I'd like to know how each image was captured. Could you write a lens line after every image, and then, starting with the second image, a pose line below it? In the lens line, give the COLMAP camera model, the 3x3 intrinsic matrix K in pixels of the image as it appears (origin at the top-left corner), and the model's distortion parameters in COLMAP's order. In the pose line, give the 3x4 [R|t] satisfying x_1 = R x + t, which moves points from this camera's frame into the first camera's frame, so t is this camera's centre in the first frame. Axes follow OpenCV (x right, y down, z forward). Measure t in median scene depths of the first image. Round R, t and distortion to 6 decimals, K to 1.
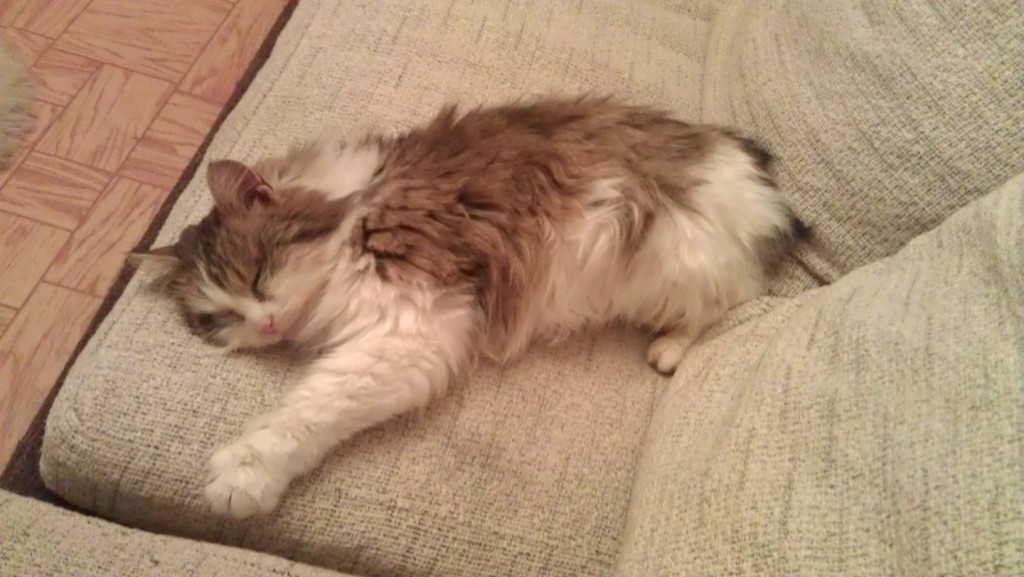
lens RADIAL K [[999.5, 0, 512.0], [0, 999.5, 288.5], [0, 0, 1]] dist [-0.015940, -0.009750]
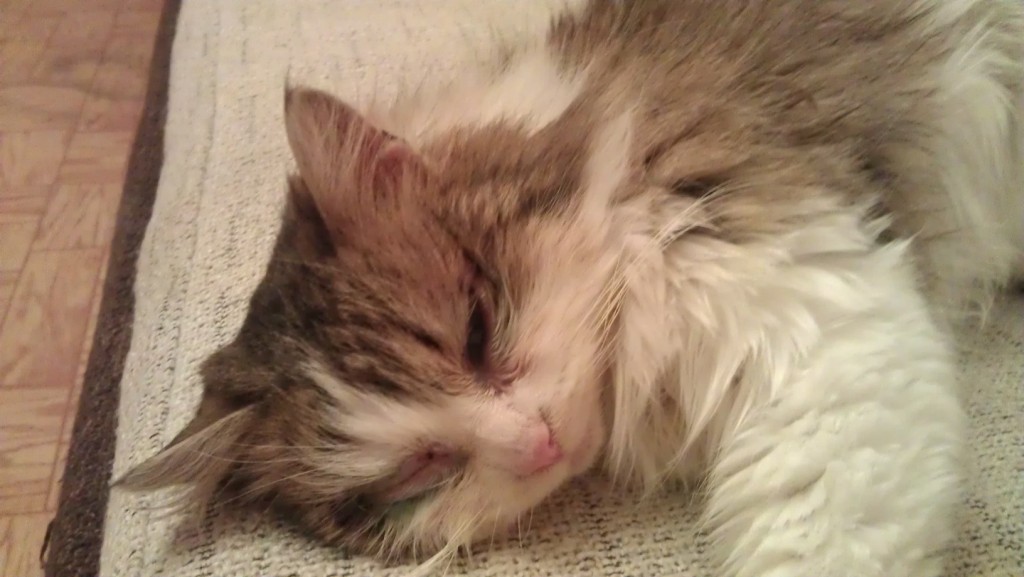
lens RADIAL K [[999.5, 0, 512.0], [0, 999.5, 288.5], [0, 0, 1]] dist [-0.015940, -0.009750]
pose [[0.906975, -0.347464, 0.238043, -0.323597], [0.395651, 0.896659, -0.198655, 0.055569], [-0.144418, 0.274357, 0.950722, 0.615593]]
